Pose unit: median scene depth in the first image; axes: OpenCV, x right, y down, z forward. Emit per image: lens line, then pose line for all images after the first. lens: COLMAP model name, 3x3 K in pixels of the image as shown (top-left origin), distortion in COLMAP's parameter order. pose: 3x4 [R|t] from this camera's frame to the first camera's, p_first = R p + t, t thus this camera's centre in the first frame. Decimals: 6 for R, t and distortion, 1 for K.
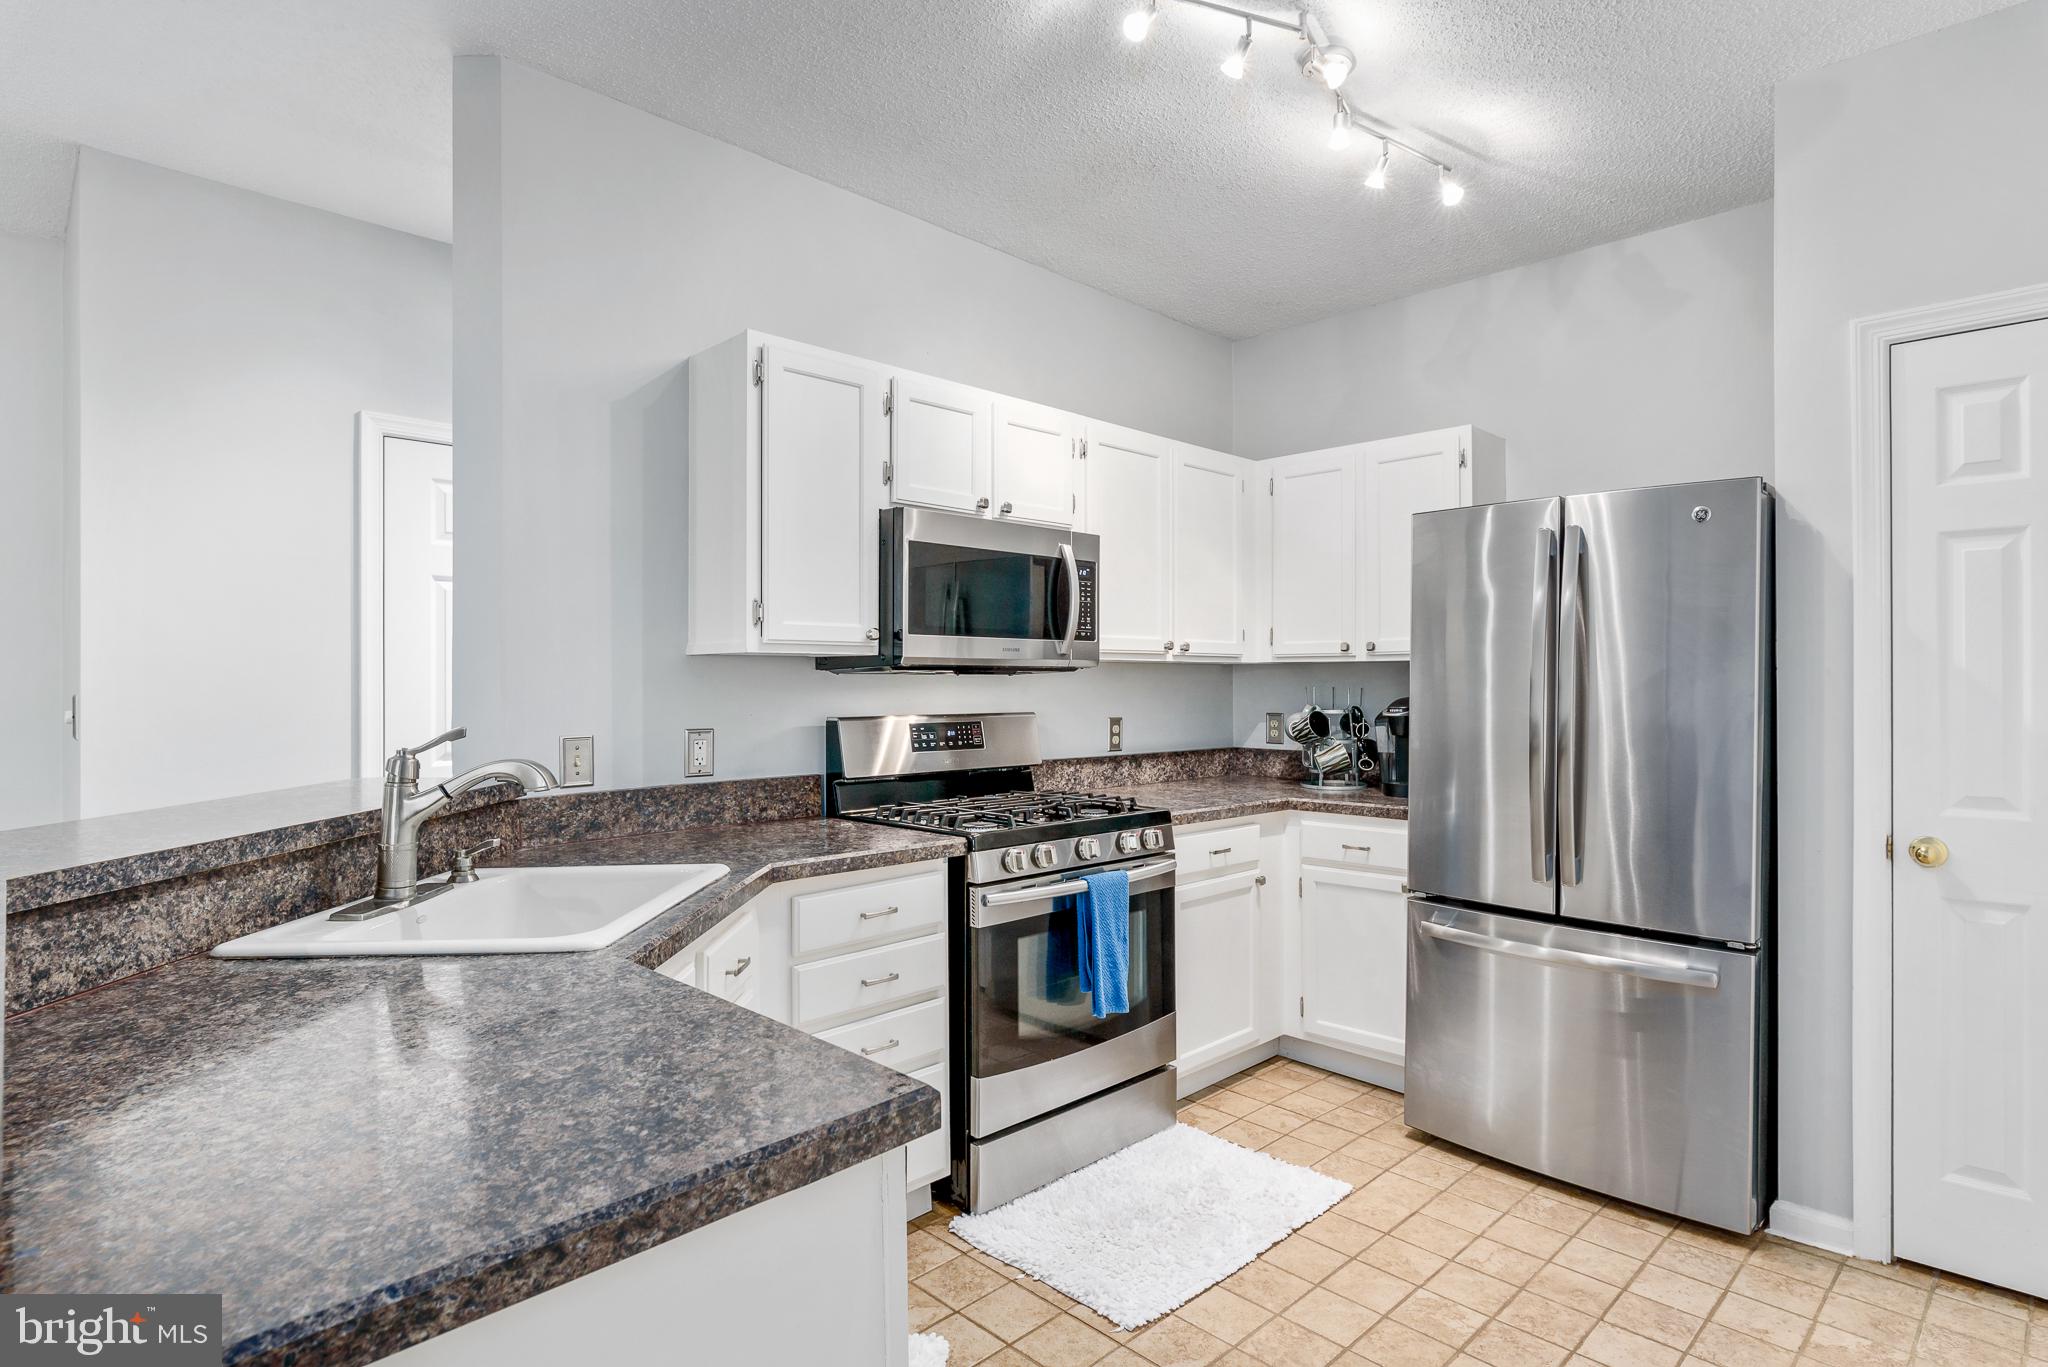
lens RADIAL K [[1050.7, 0, 1033.7], [0, 1050.7, 684.5], [0, 0, 1]] dist [0.003787, 0.002029]
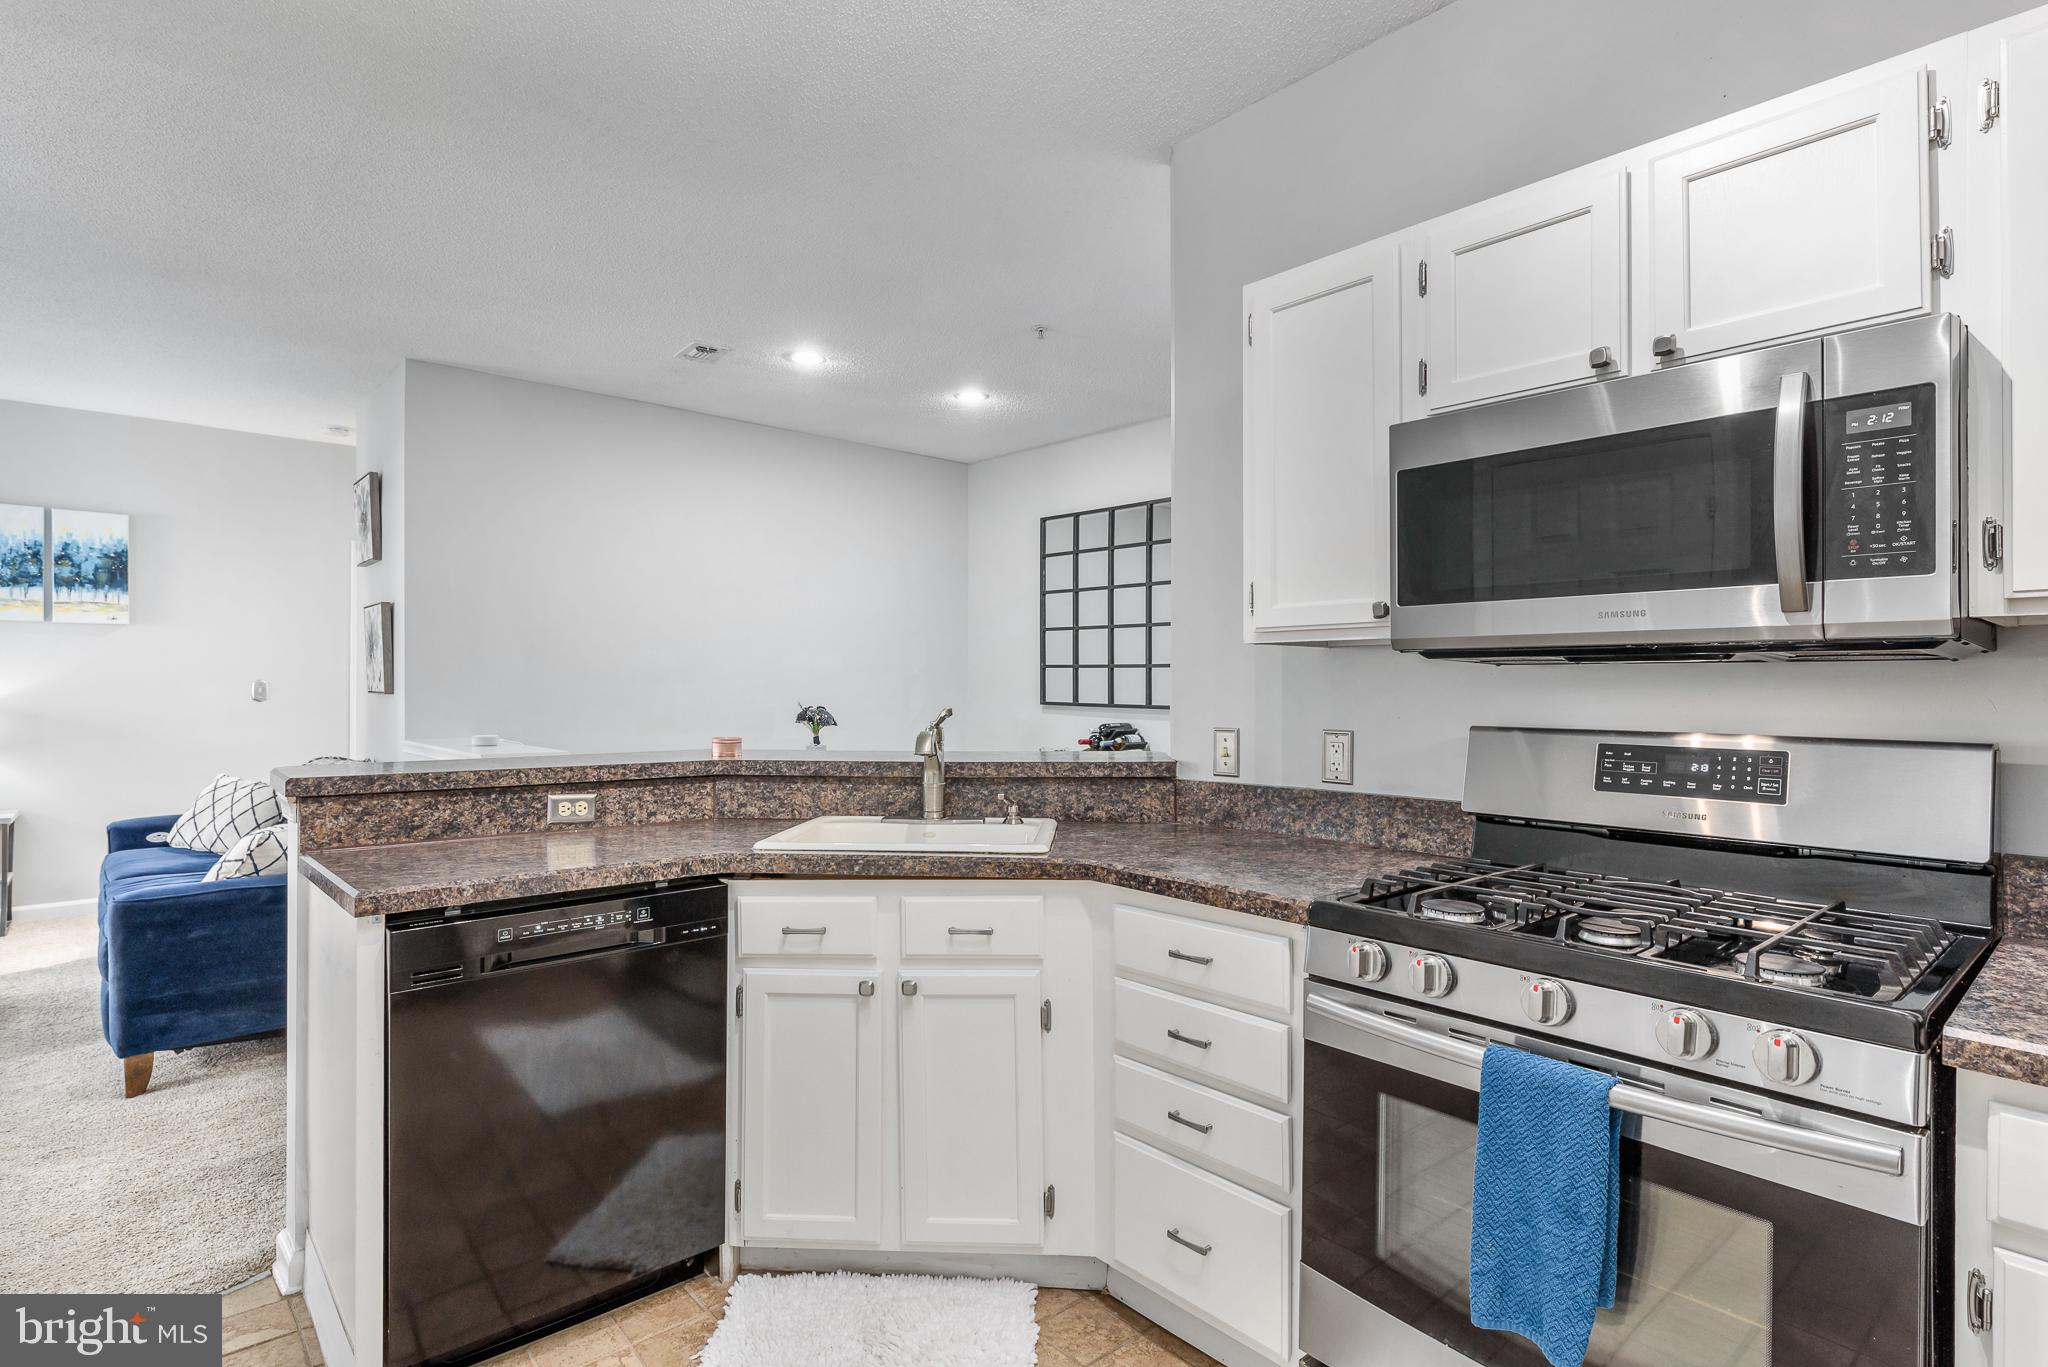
lens RADIAL K [[1049.2, 0, 1036.5], [0, 1049.2, 678.8], [0, 0, 1]] dist [0.004922, -0.001371]
pose [[-0.056354, -0.003859, -0.998403, 0.549436], [-0.004546, 0.999983, -0.003609, 0.002931], [0.998401, 0.004335, -0.056370, 0.747244]]
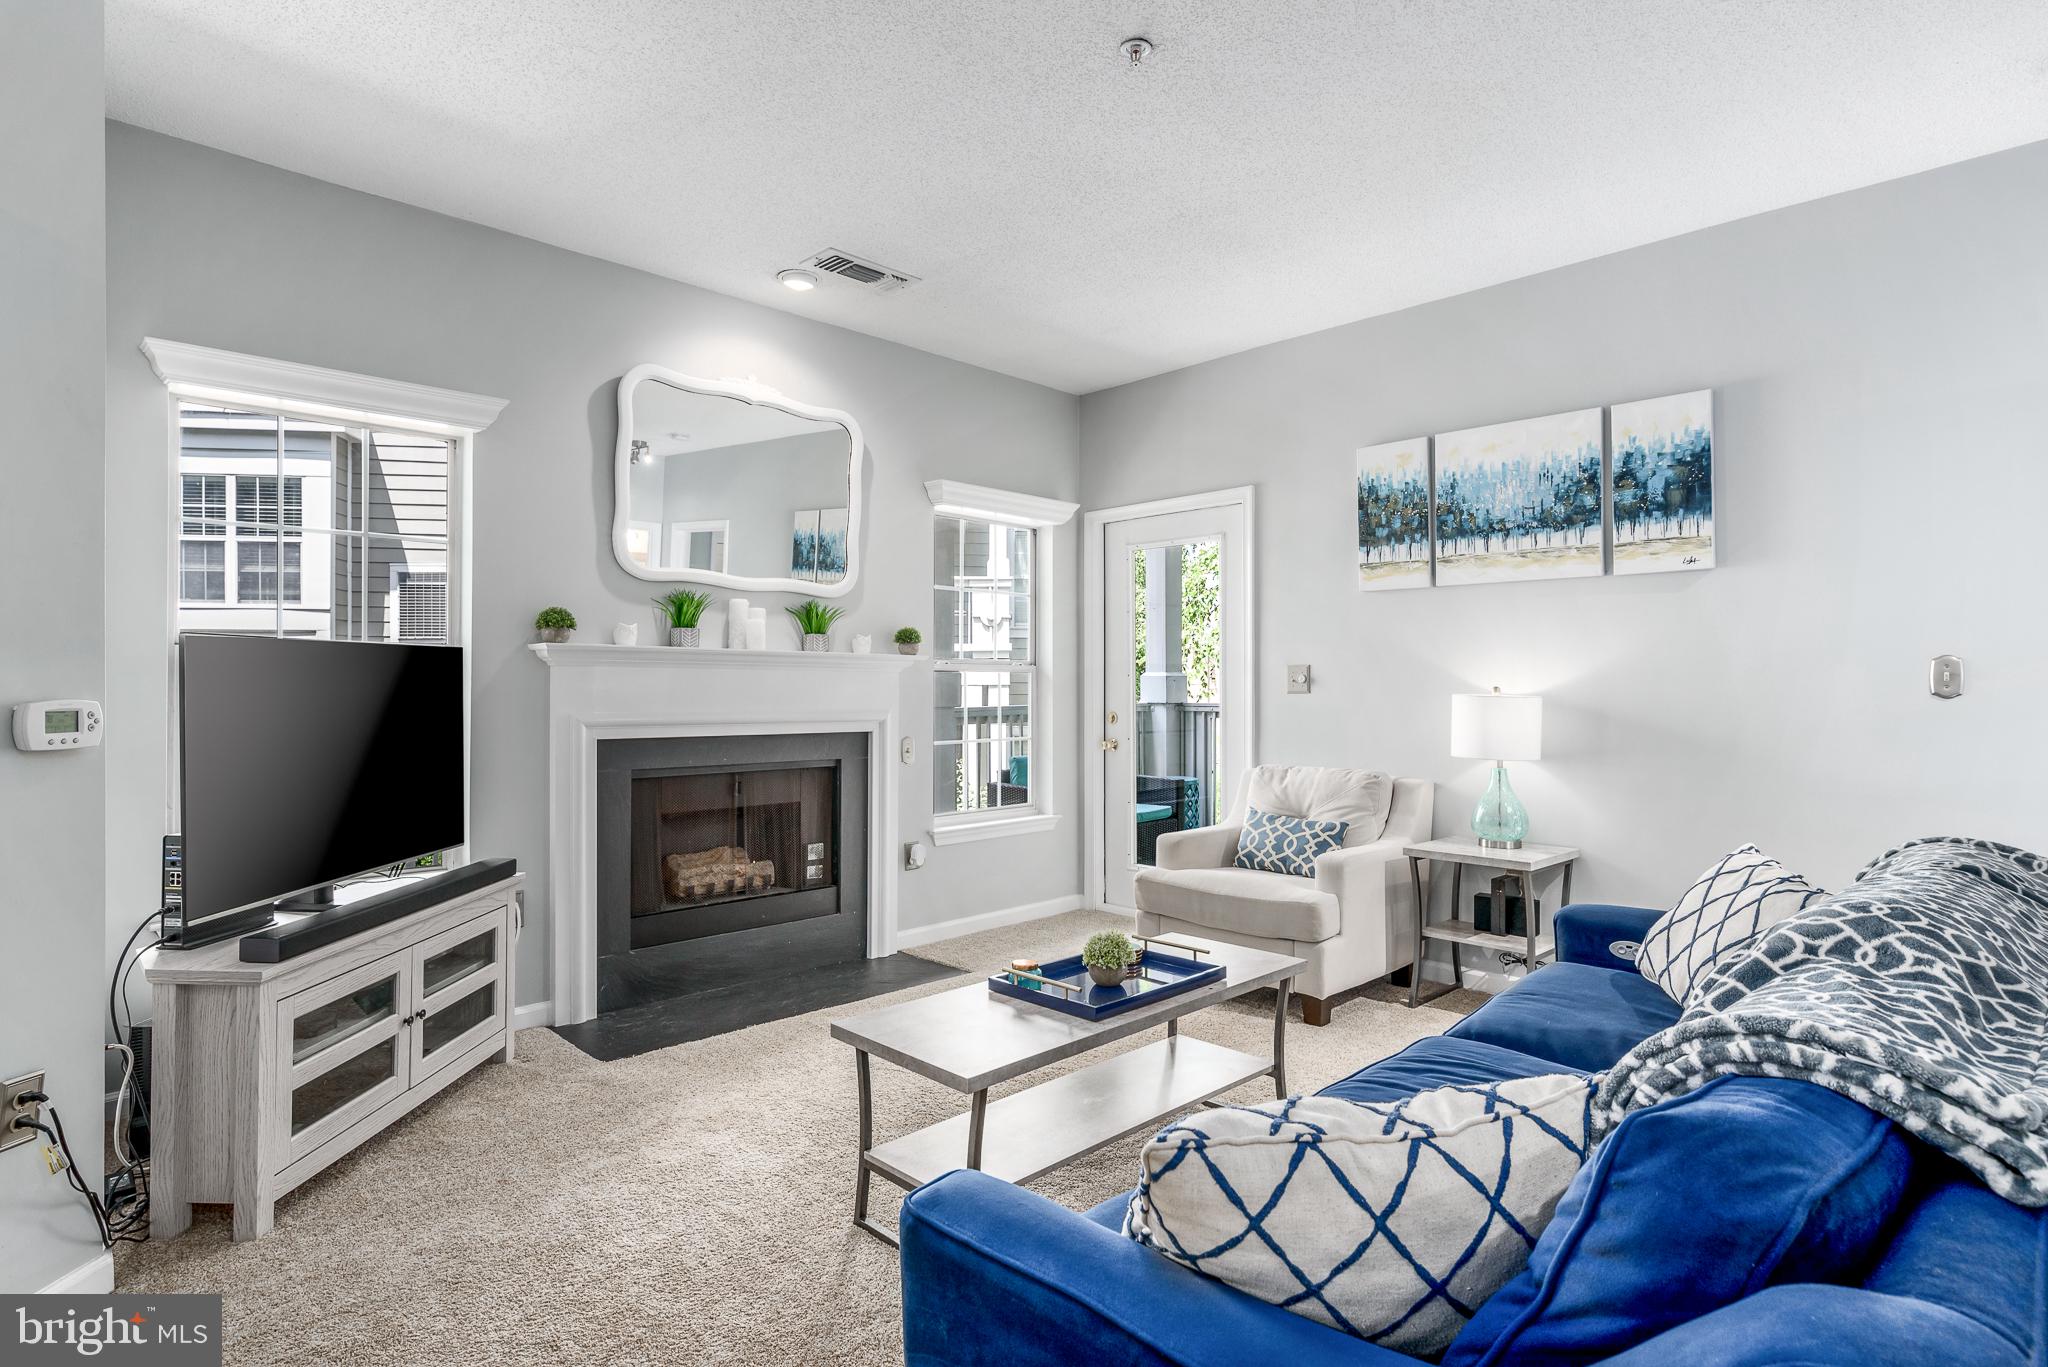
lens RADIAL K [[1049.2, 0, 1024.5], [0, 1049.2, 674.8], [0, 0, 1]] dist [0.004922, -0.001371]
pose [[-0.999981, 0.001743, 0.005912, -0.511435], [0.001680, 0.999942, -0.010652, 0.033712], [-0.005930, -0.010642, -0.999926, 0.155614]]
